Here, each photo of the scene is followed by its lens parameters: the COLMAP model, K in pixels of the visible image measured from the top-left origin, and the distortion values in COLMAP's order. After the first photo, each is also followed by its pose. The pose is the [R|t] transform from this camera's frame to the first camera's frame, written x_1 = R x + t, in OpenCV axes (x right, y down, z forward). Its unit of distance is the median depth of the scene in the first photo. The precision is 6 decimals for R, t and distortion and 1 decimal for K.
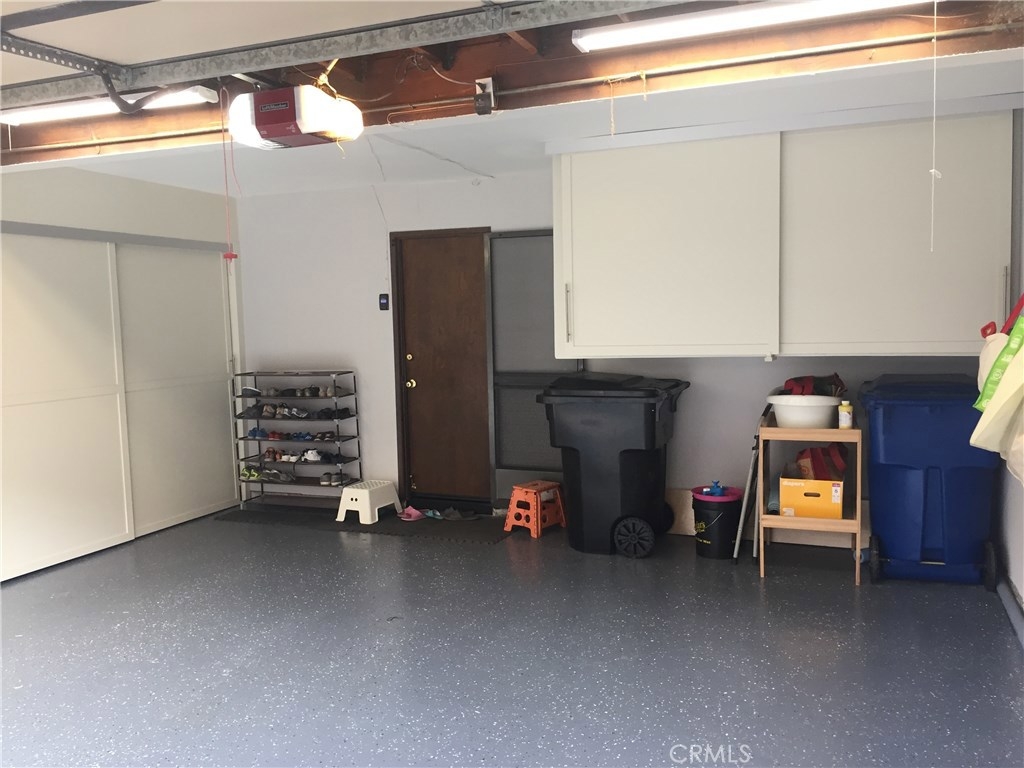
lens RADIAL K [[871.6, 0, 512.0], [0, 871.6, 384.0], [0, 0, 1]] dist [0.011483, 0.003126]
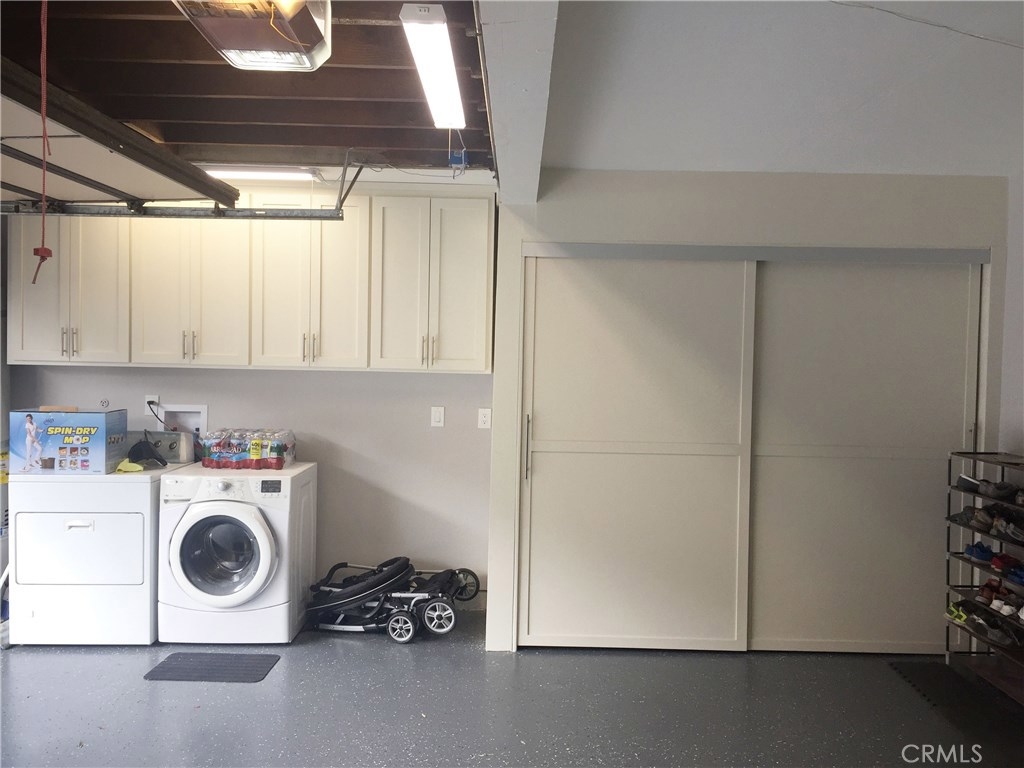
lens RADIAL K [[871.6, 0, 512.0], [0, 871.6, 384.0], [0, 0, 1]] dist [0.011483, 0.003126]
pose [[0.363138, 0.060032, -0.929799, 0.161814], [-0.102230, 0.994464, 0.024281, -0.043983], [0.926110, 0.086236, 0.367265, 0.466827]]
